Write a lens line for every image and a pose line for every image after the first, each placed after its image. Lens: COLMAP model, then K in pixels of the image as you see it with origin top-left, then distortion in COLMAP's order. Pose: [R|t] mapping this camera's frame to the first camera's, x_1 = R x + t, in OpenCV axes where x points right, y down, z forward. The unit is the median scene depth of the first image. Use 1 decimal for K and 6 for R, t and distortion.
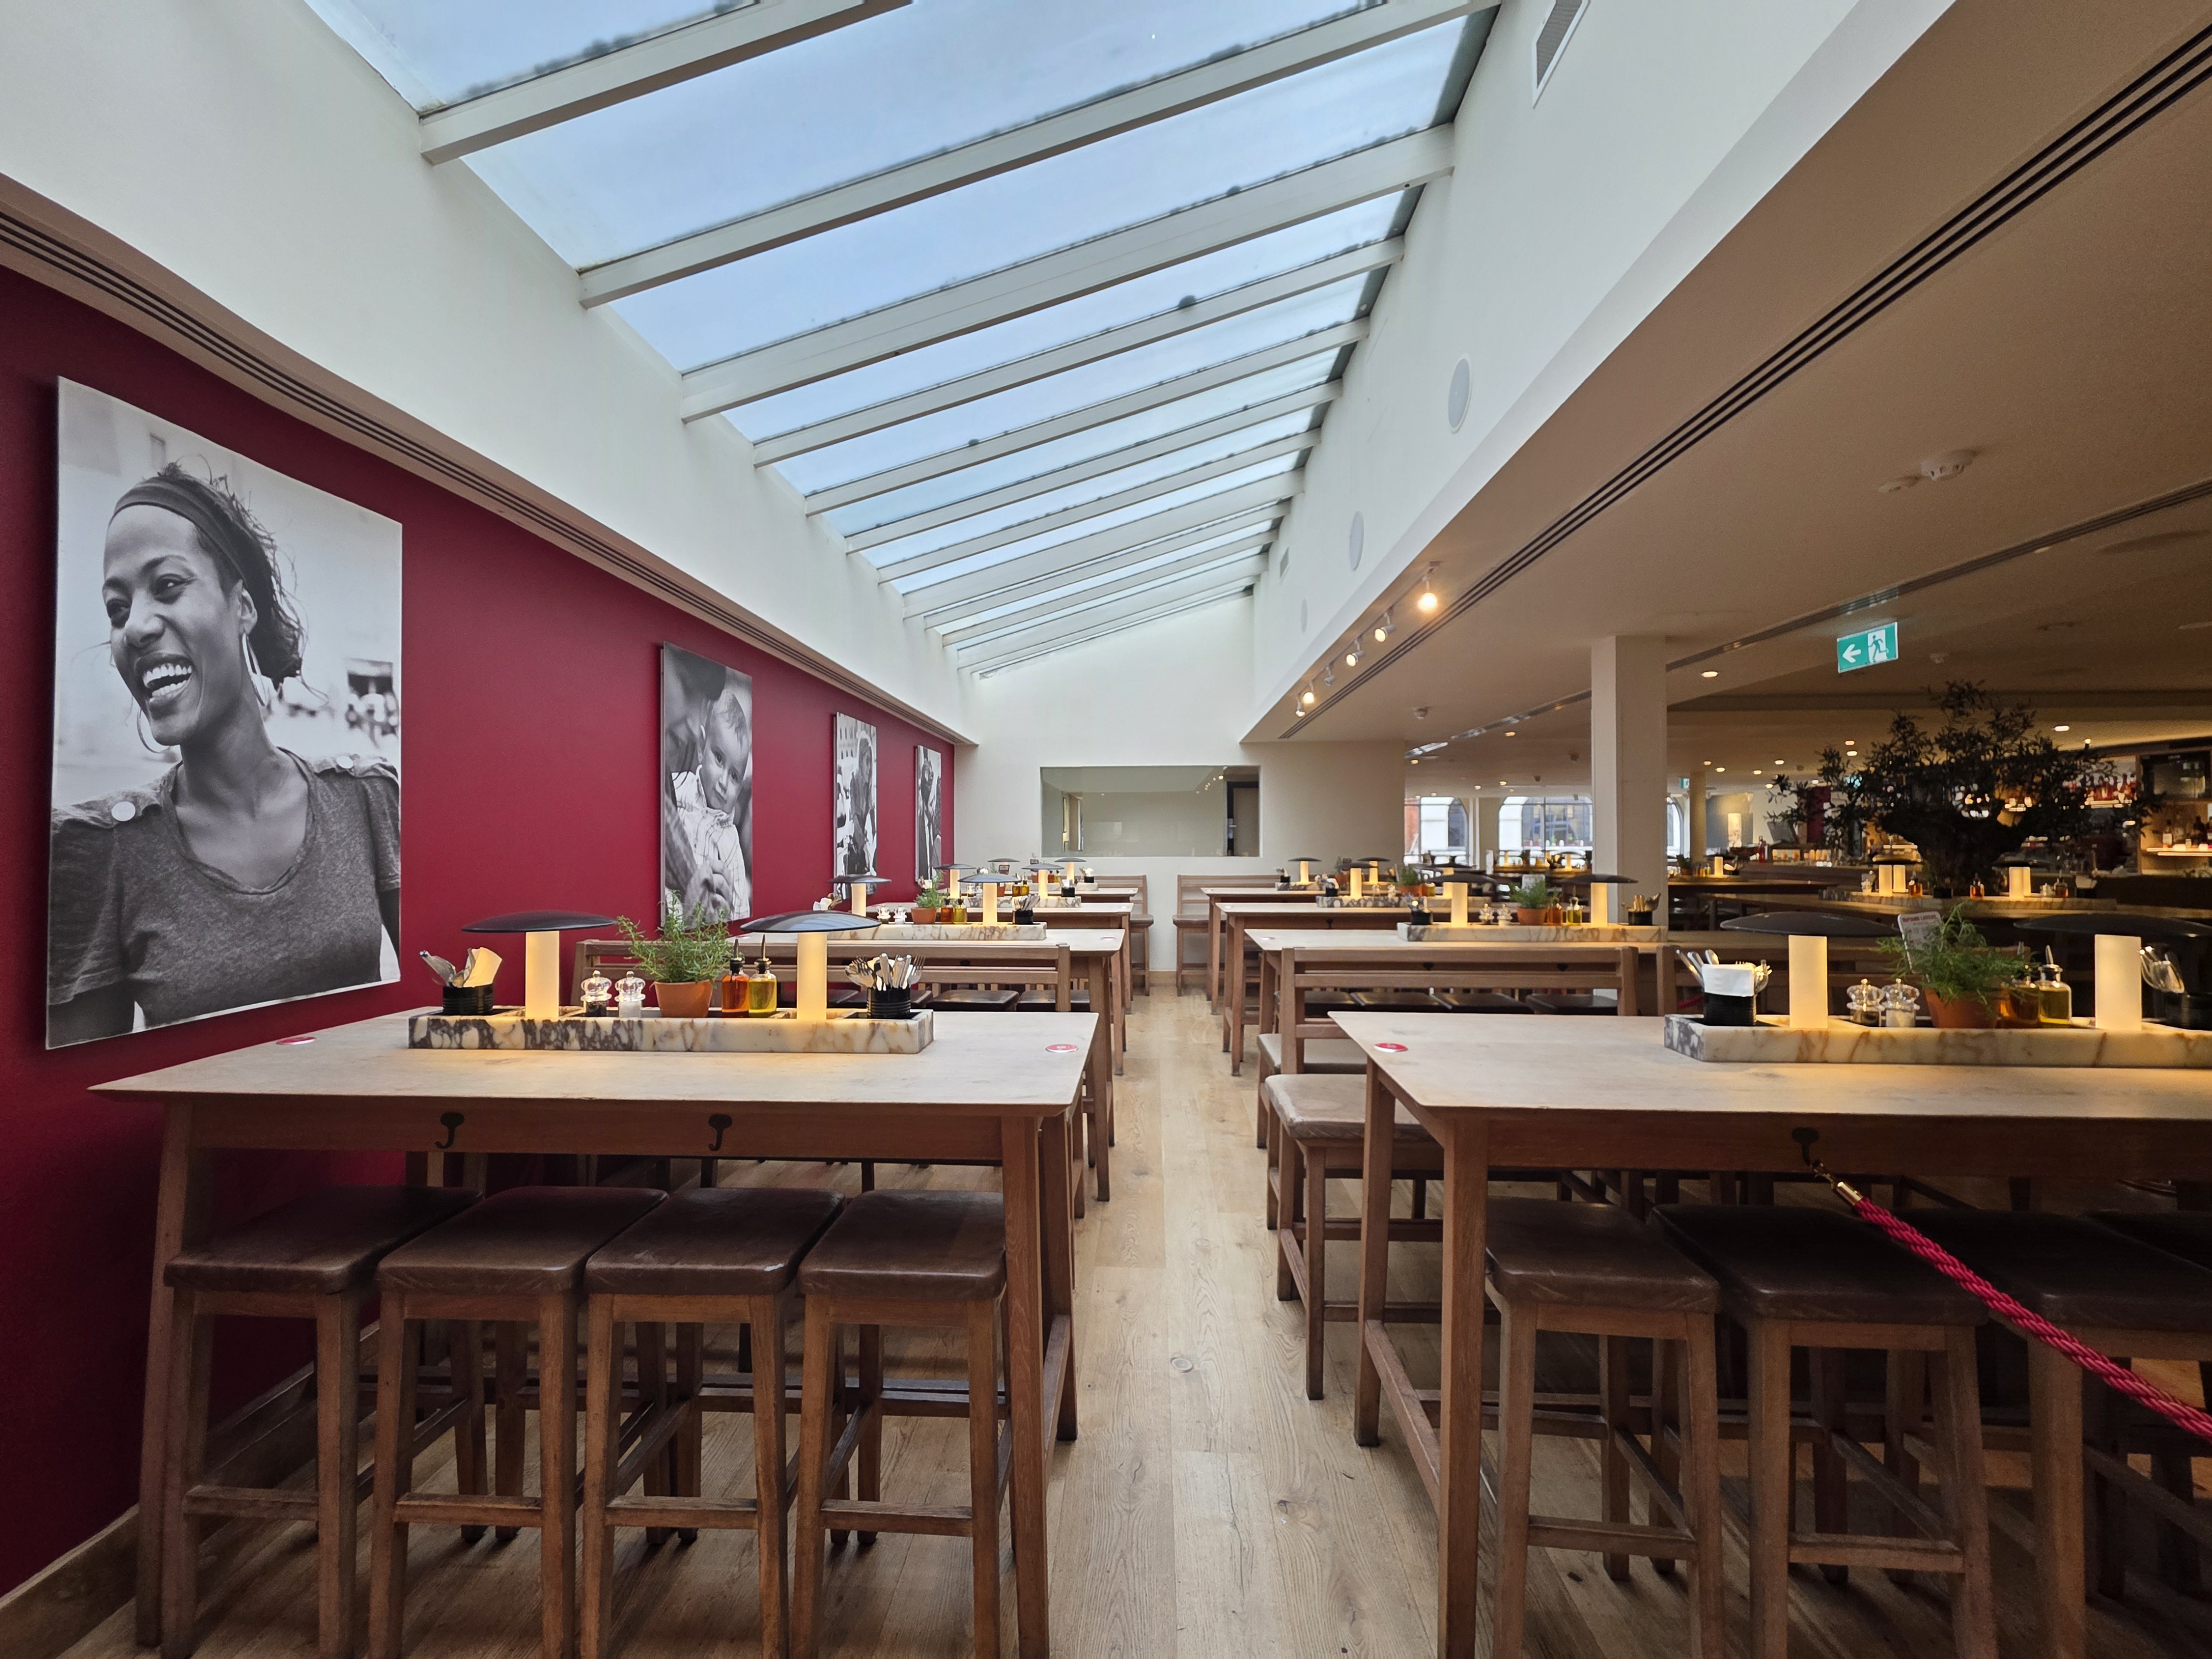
lens RADIAL K [[955.5, 0, 1105.1], [0, 955.5, 835.2], [0, 0, 1]] dist [0.004215, 0.001103]
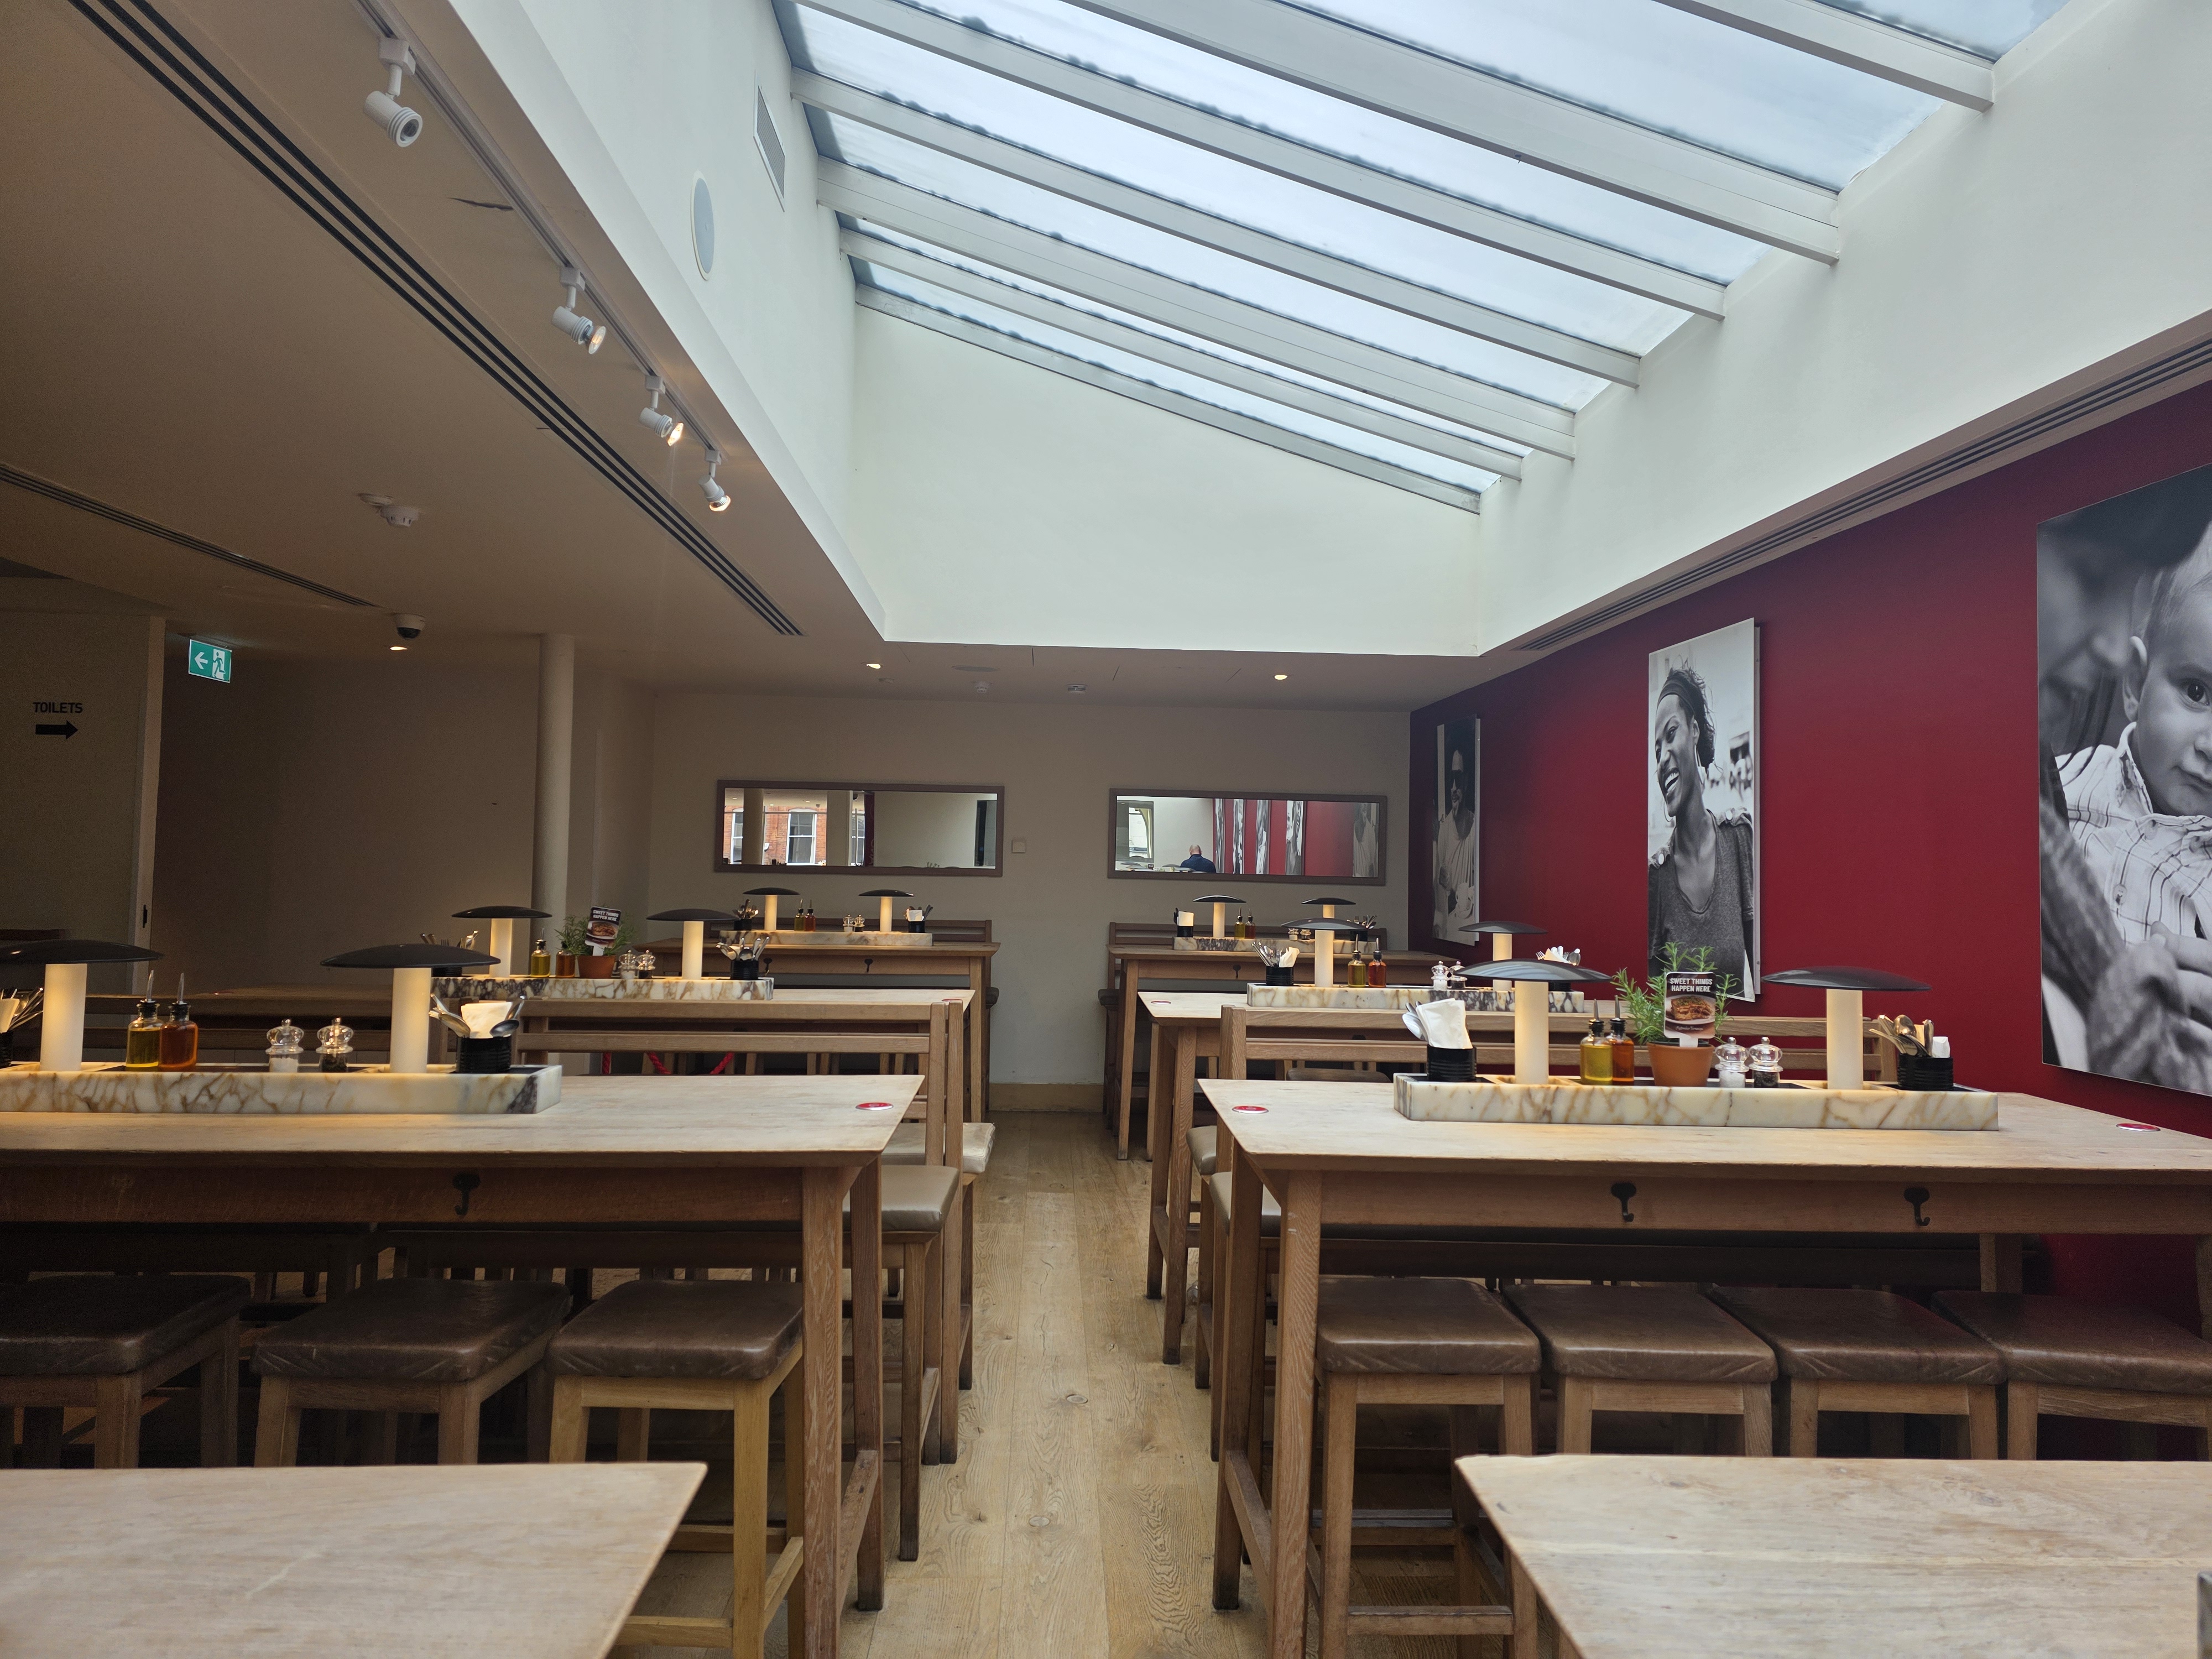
lens RADIAL K [[1450.9, 0, 1099.0], [0, 1450.9, 808.2], [0, 0, 1]] dist [0.047913, -0.025676]
pose [[-0.997683, -0.016317, -0.066054, 0.117656], [-0.013674, 0.999095, -0.040277, 0.002434], [0.066652, -0.039281, -0.997003, 1.695686]]
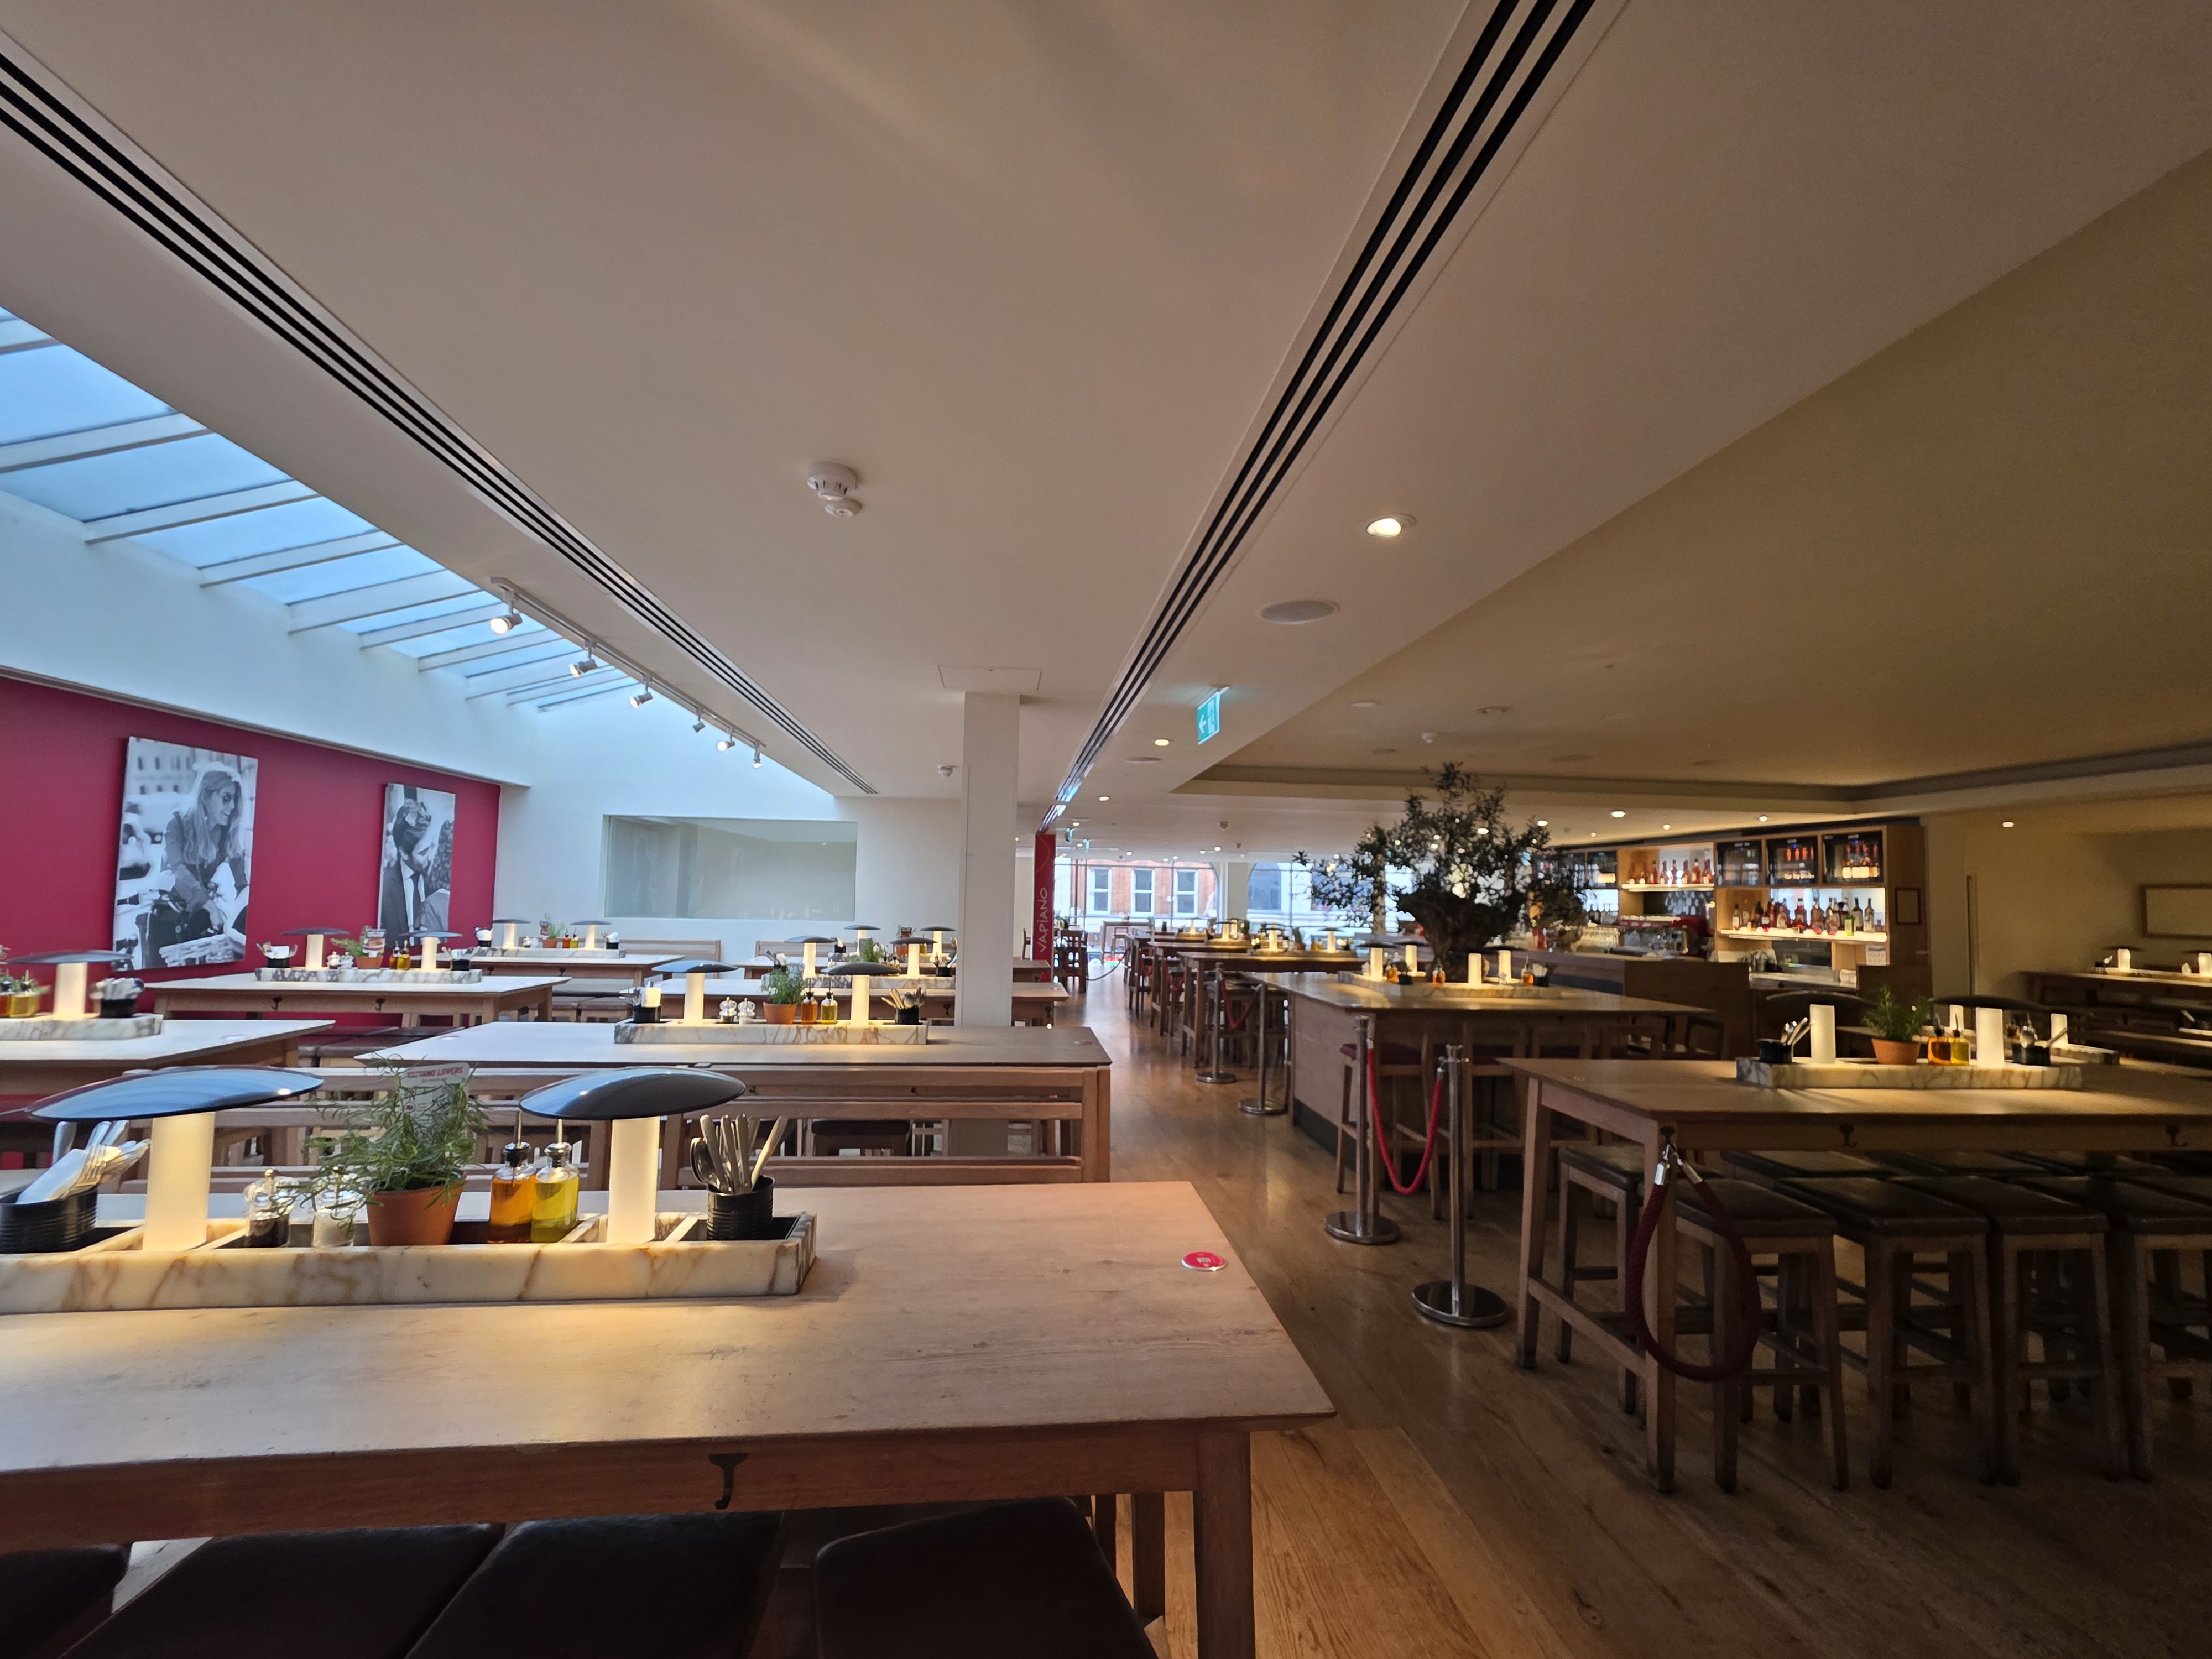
lens RADIAL K [[955.5, 0, 1155.3], [0, 955.5, 832.9], [0, 0, 1]] dist [0.004215, 0.001103]
pose [[0.987442, 0.034320, 0.154207, 0.639682], [-0.025128, 0.997811, -0.061170, -0.028288], [-0.155969, 0.056527, 0.986143, 0.114096]]
